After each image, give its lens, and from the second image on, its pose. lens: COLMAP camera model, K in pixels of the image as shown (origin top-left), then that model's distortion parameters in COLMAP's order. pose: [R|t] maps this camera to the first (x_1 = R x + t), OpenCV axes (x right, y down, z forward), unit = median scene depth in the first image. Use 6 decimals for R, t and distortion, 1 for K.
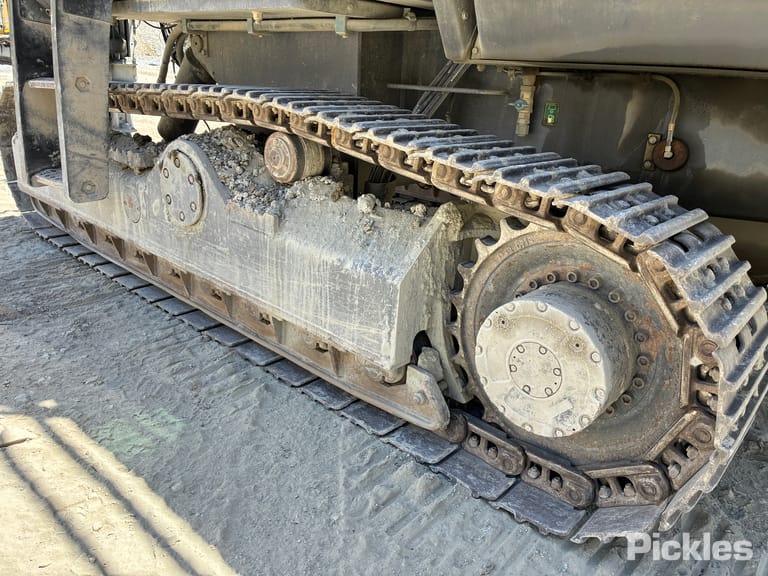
lens RADIAL K [[584.4, 0, 385.6], [0, 584.4, 289.4], [0, 0, 1]] dist [0.041365, -0.054338]
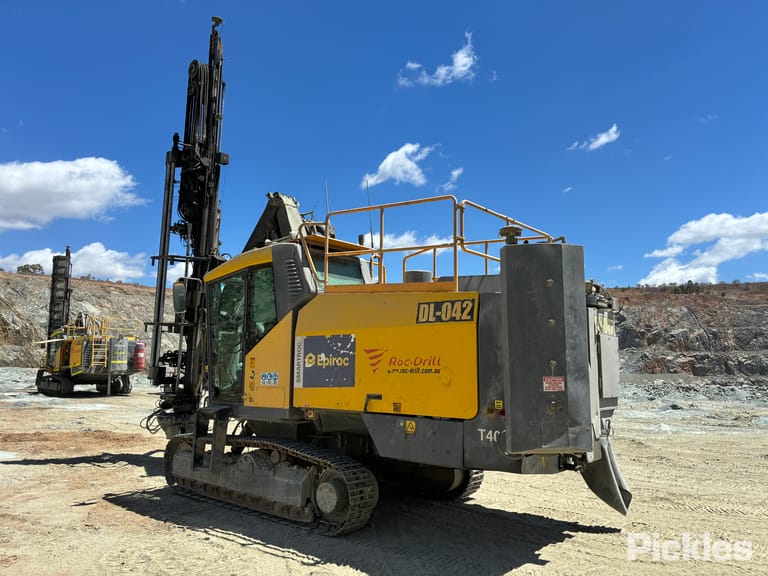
lens RADIAL K [[584.4, 0, 385.6], [0, 584.4, 289.4], [0, 0, 1]] dist [0.041365, -0.054338]
pose [[0.998377, -0.037962, 0.042454, 0.476044], [0.053549, 0.879530, -0.472820, 0.748499], [-0.019391, 0.474326, 0.880136, -3.283594]]
